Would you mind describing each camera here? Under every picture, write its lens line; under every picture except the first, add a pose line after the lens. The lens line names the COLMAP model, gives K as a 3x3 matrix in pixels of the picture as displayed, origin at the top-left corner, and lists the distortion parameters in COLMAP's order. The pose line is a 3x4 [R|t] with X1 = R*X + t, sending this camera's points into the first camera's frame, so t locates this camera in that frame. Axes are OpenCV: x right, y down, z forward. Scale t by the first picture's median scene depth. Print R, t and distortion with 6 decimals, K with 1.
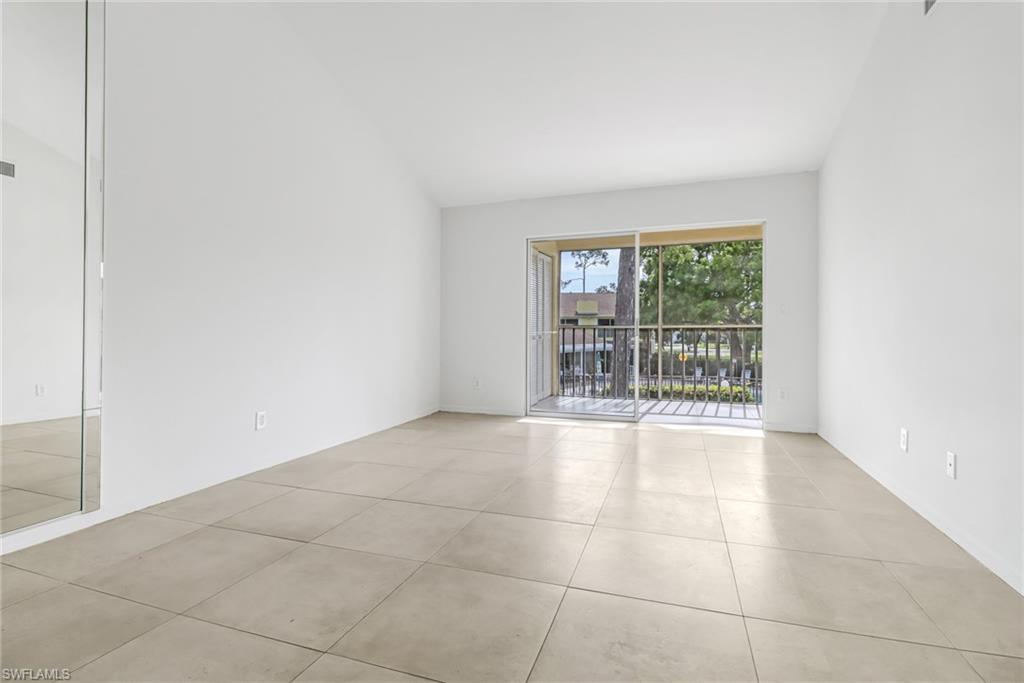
lens RADIAL K [[479.4, 0, 512.0], [0, 479.4, 341.5], [0, 0, 1]] dist [-0.000996, -0.000155]
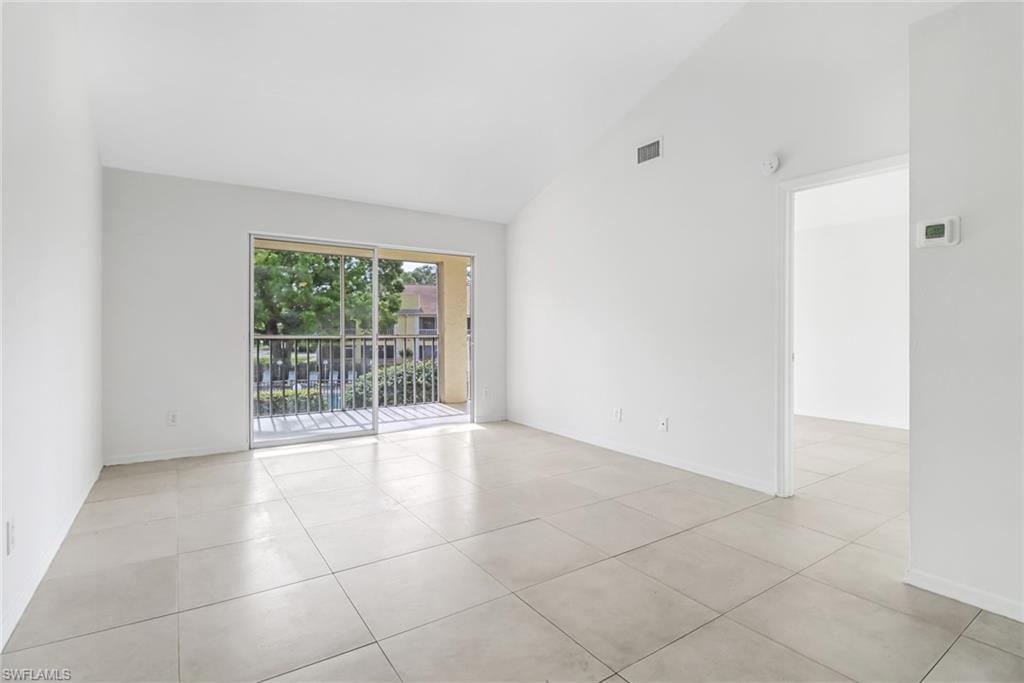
lens RADIAL K [[493.6, 0, 511.9], [0, 493.6, 329.1], [0, 0, 1]] dist [0.000515, 0.000085]
pose [[0.605369, 0.007971, 0.795905, -0.278016], [0.010487, 0.999783, -0.017990, -0.021959], [-0.795876, 0.019237, 0.605154, 0.096670]]
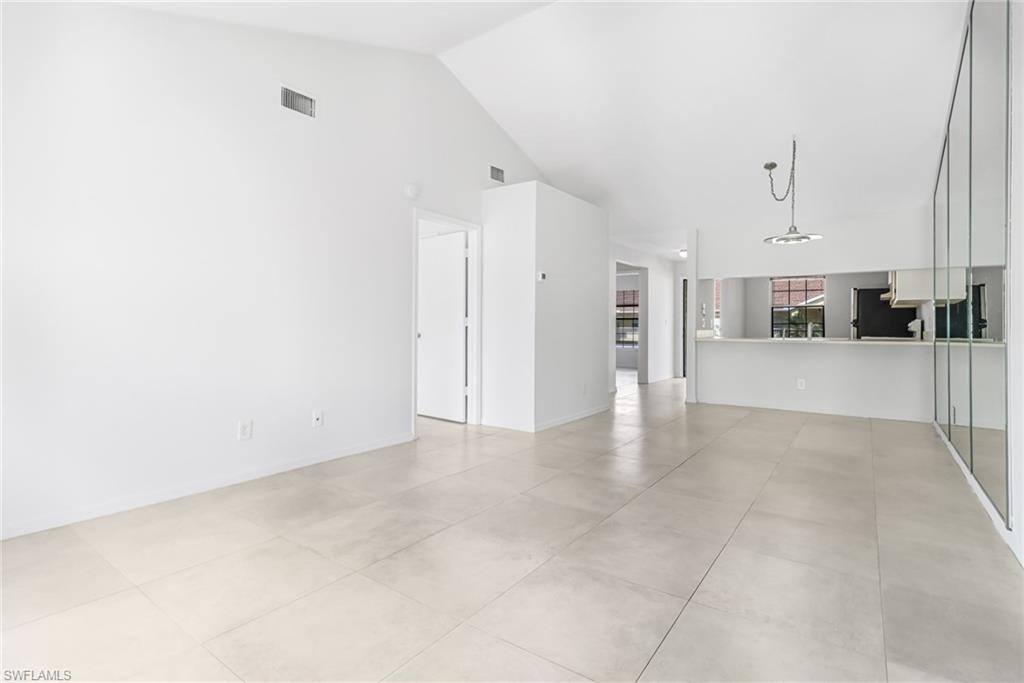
lens RADIAL K [[493.6, 0, 511.9], [0, 493.6, 329.1], [0, 0, 1]] dist [0.000515, 0.000085]
pose [[-0.954188, 0.006438, 0.299140, -0.061989], [0.011143, 0.999840, 0.014028, -0.019517], [-0.299002, 0.016719, -0.954106, 0.721352]]
